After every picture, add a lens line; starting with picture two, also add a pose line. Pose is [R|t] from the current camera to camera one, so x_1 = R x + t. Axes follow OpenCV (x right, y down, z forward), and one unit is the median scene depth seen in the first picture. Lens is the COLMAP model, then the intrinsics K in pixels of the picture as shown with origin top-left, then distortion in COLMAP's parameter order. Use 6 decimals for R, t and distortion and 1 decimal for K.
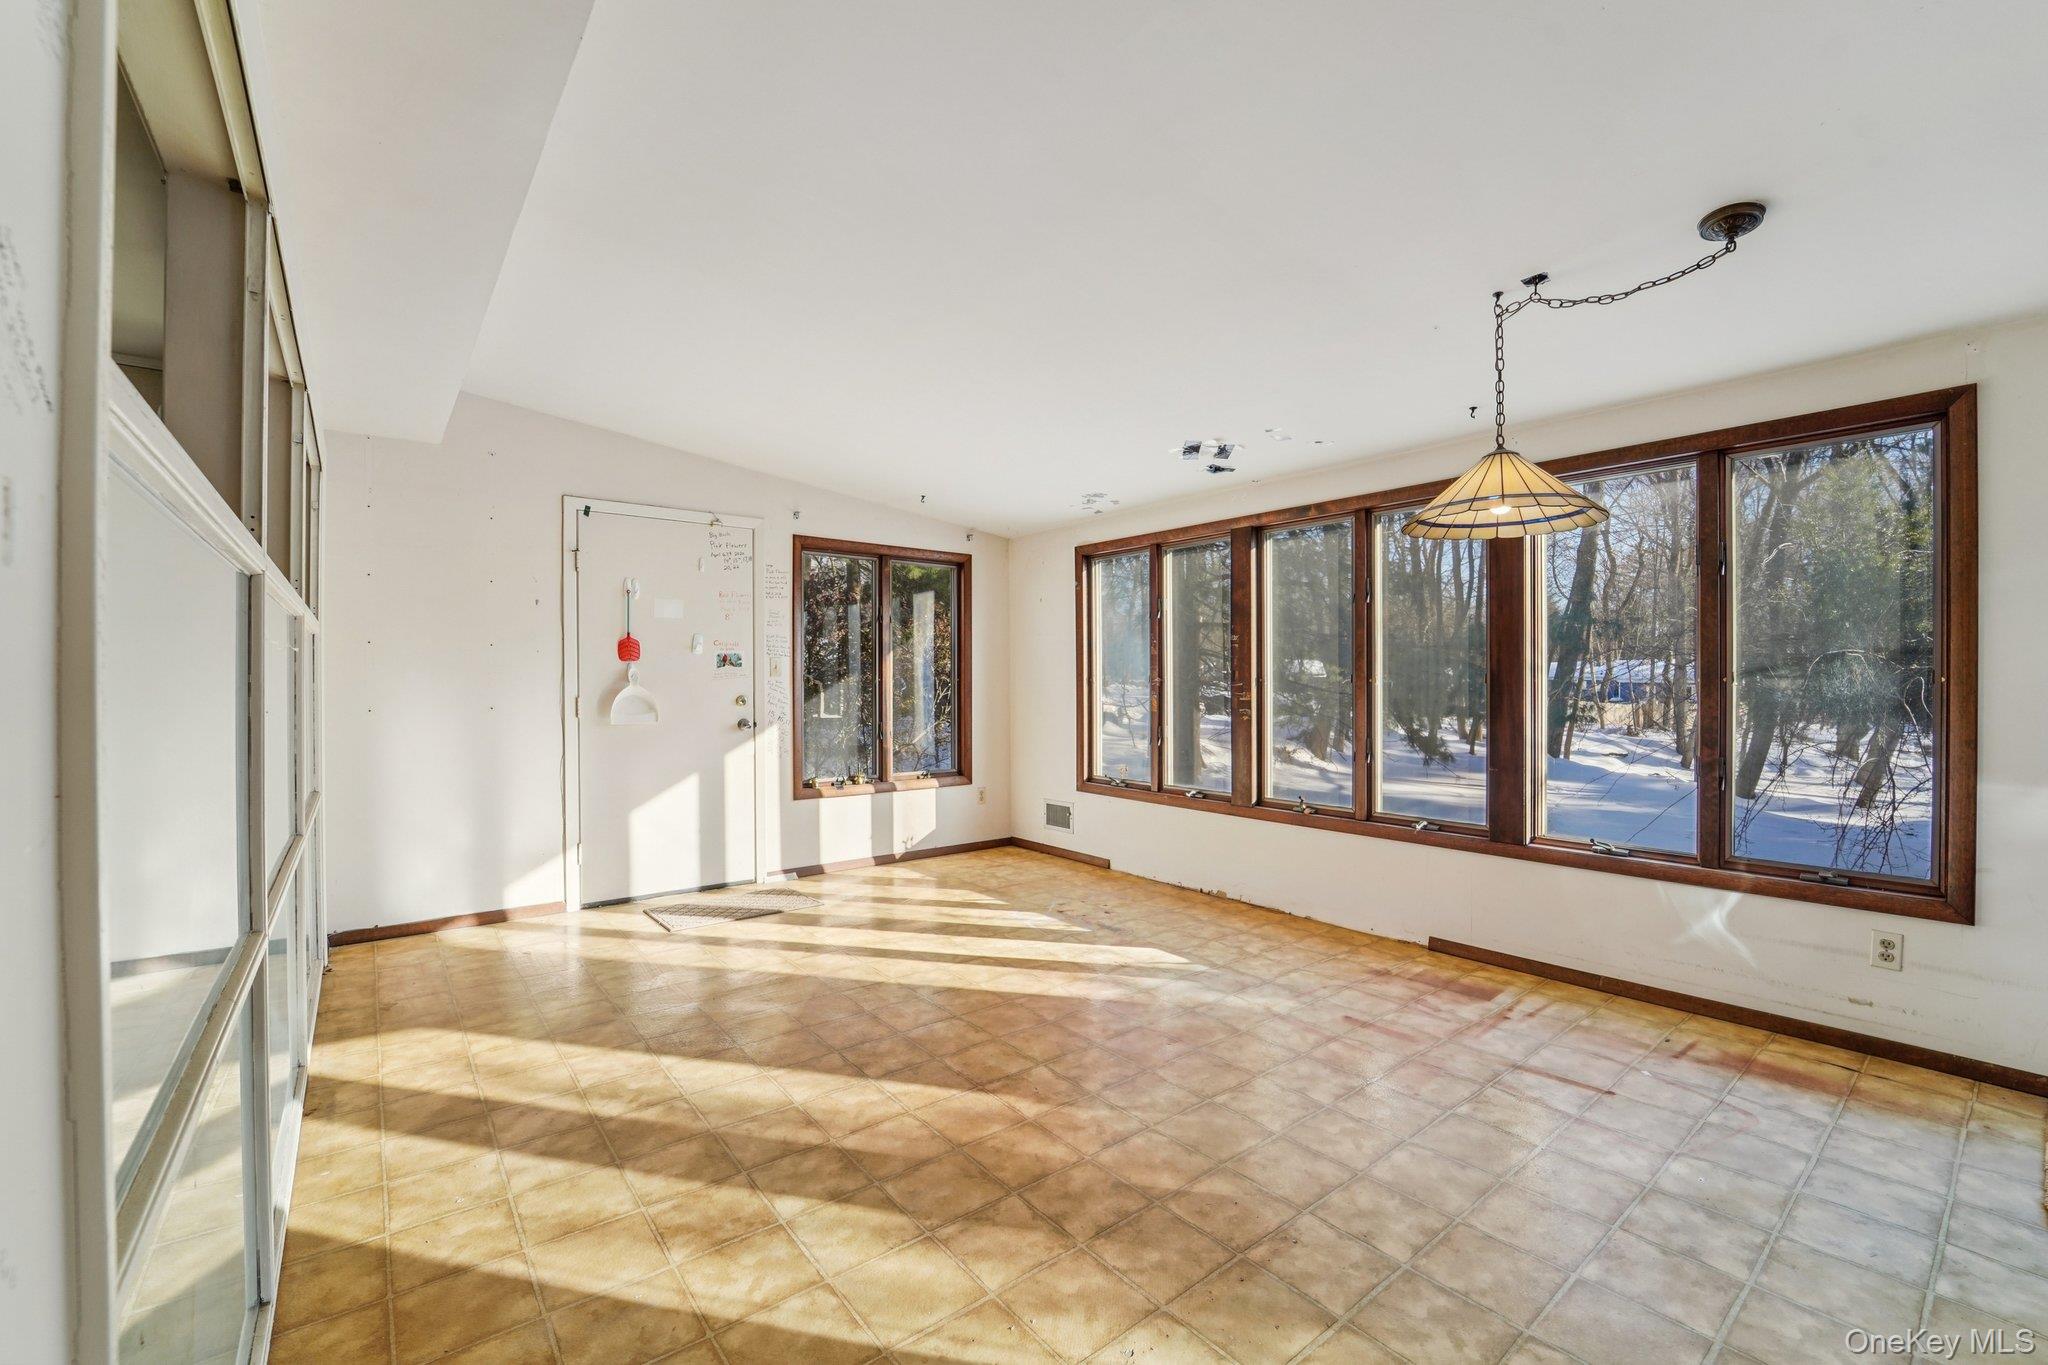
lens RADIAL K [[843.8, 0, 1029.8], [0, 843.8, 693.5], [0, 0, 1]] dist [-0.020735, -0.000387]
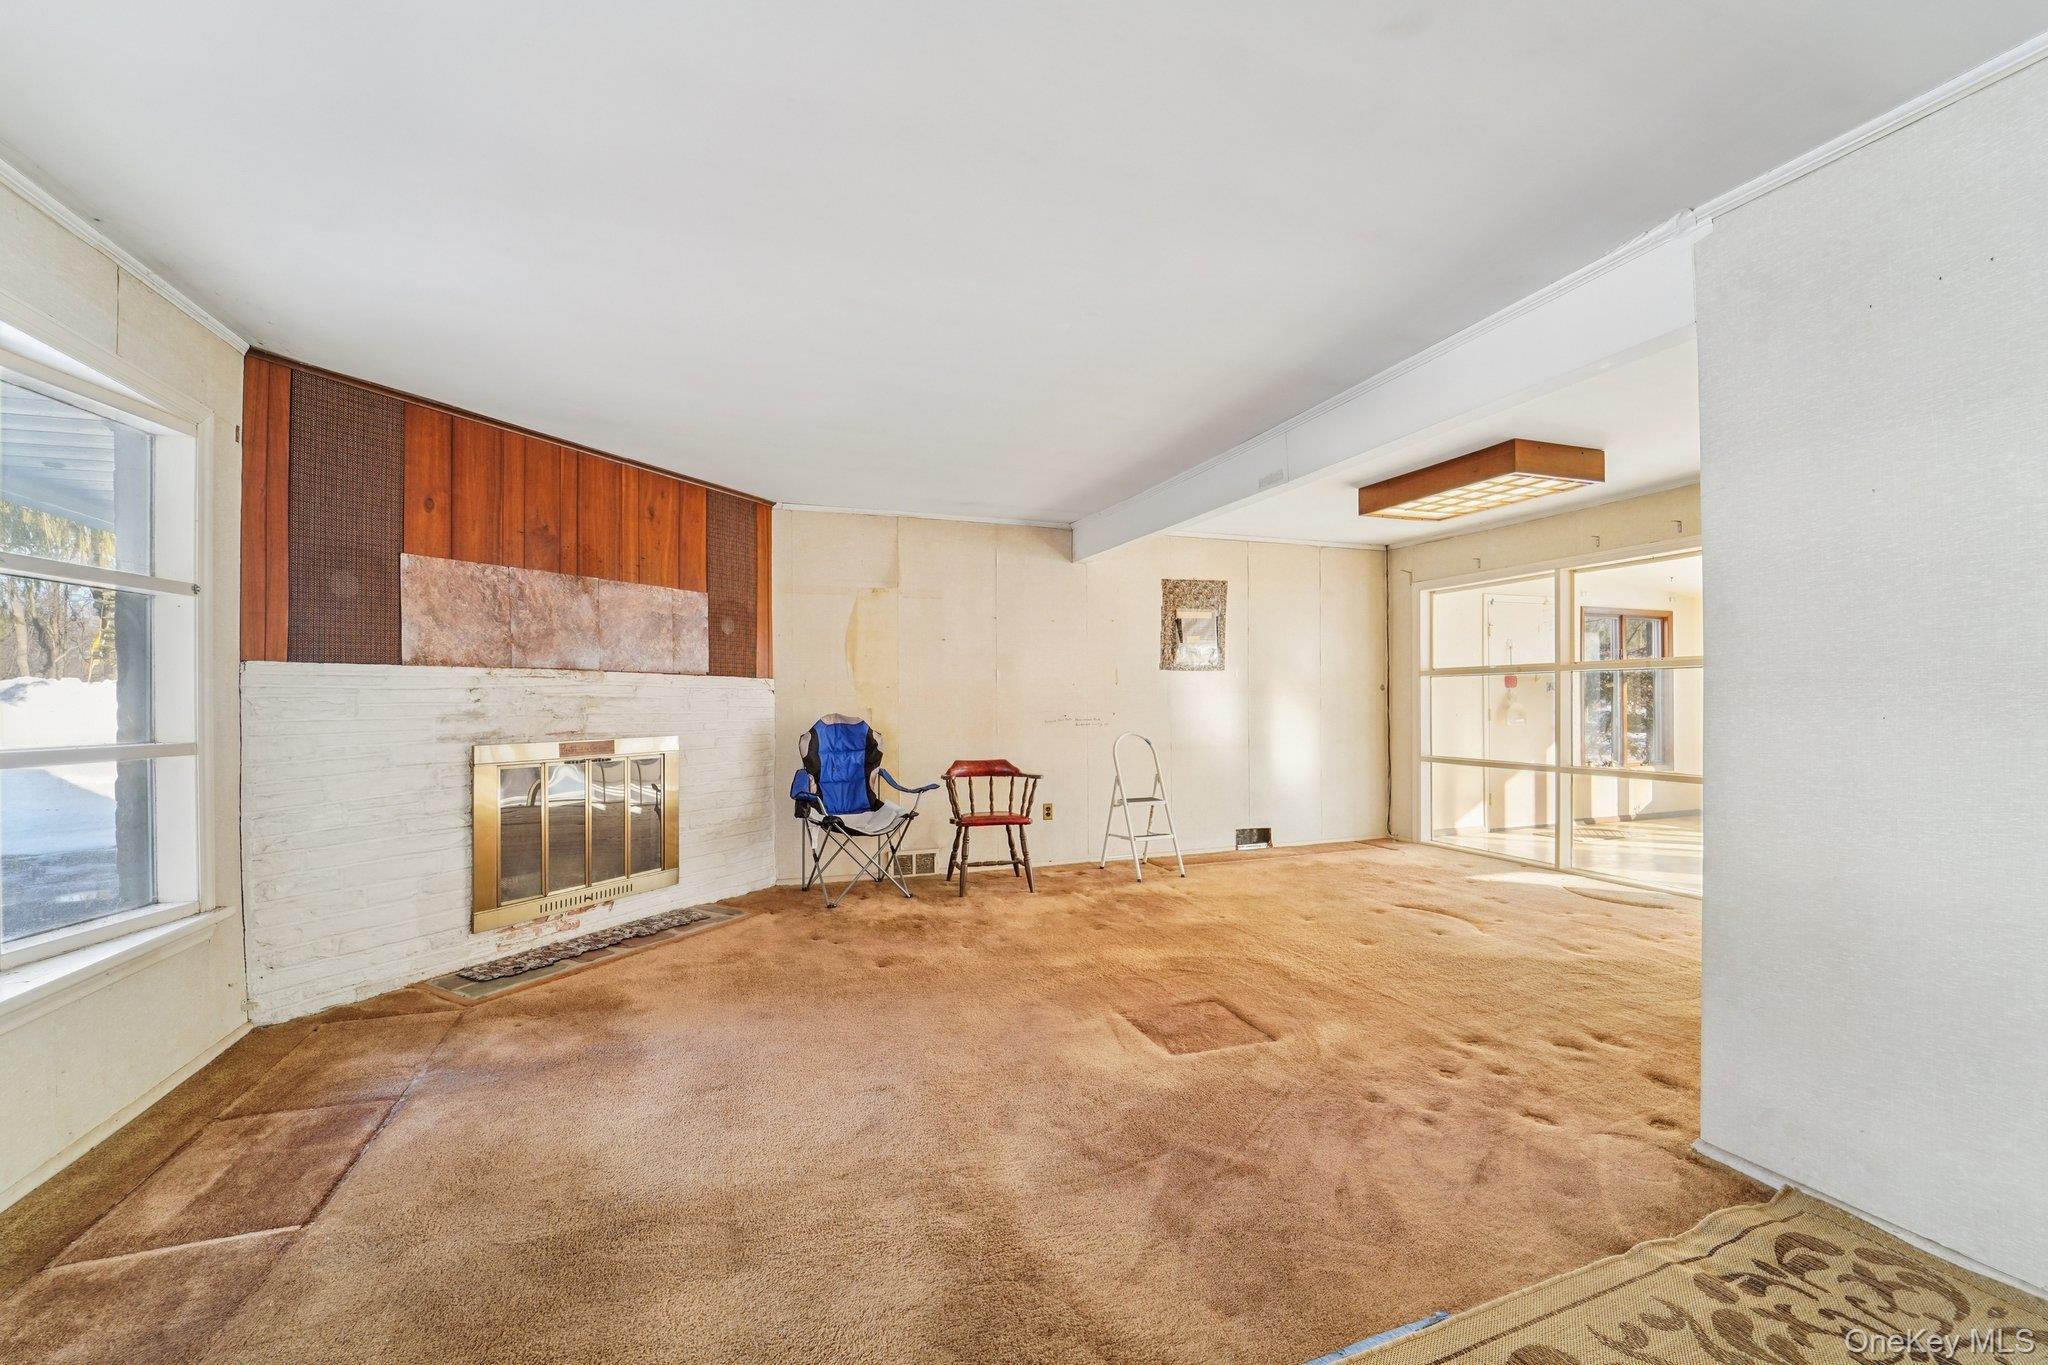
lens RADIAL K [[843.8, 0, 1025.3], [0, 843.8, 699.4], [0, 0, 1]] dist [-0.020735, -0.000387]
pose [[0.947446, -0.007304, -0.319833, -1.032843], [0.001920, 0.999851, -0.017145, 0.013479], [0.319910, 0.015629, 0.947319, -1.090430]]
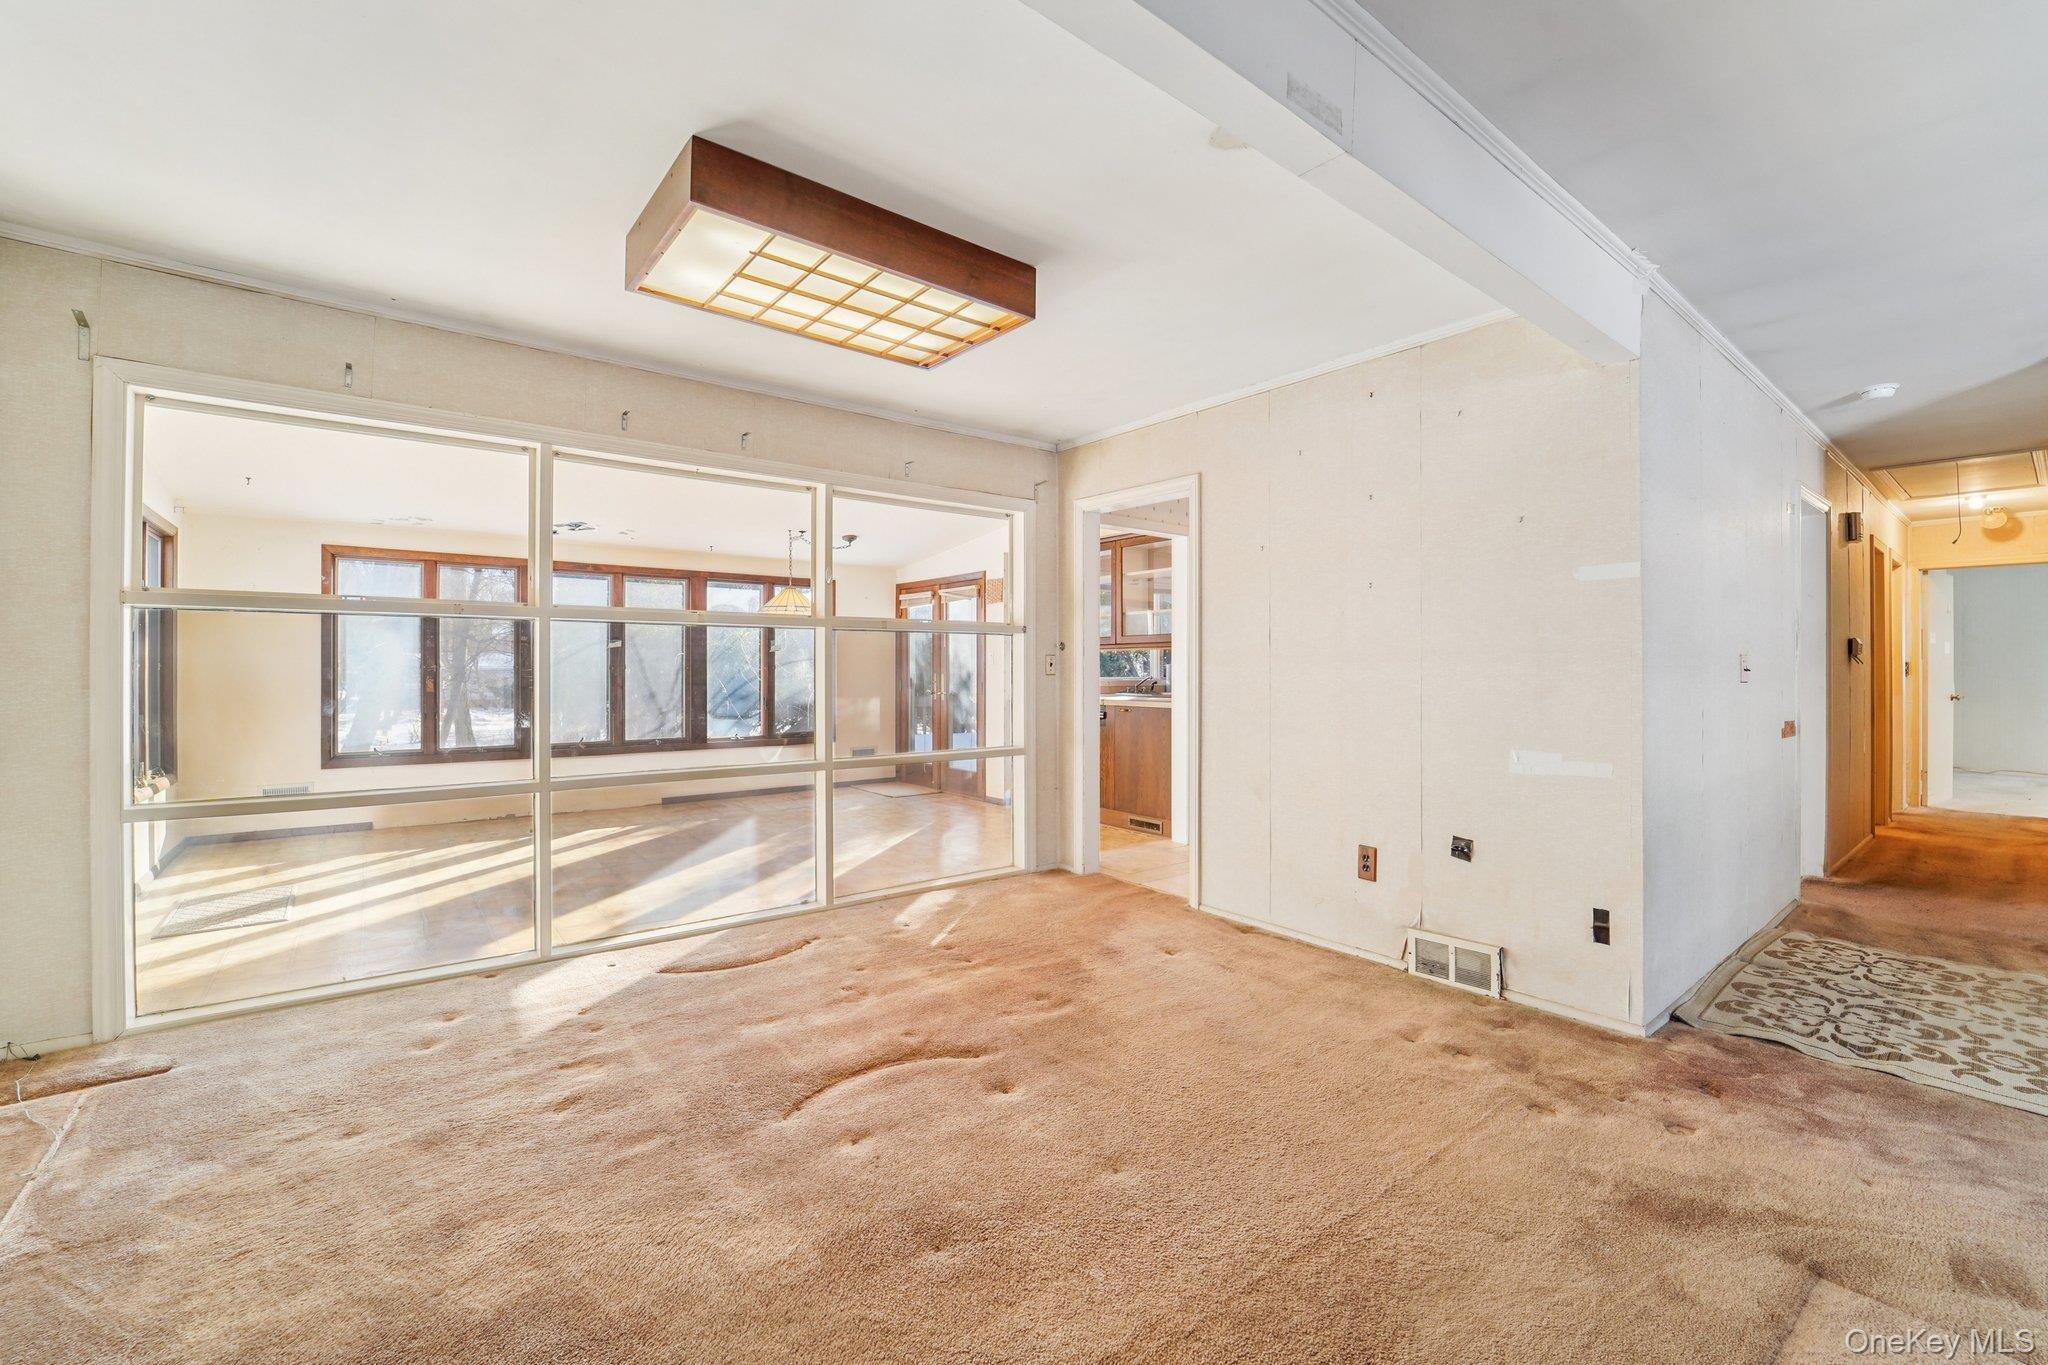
lens RADIAL K [[843.8, 0, 1031.7], [0, 843.8, 670.7], [0, 0, 1]] dist [-0.020735, -0.000387]
pose [[0.004530, -0.002257, 0.999987, -1.482156], [0.013458, 0.999907, 0.002196, -0.001039], [-0.999899, 0.013448, 0.004560, 0.119066]]
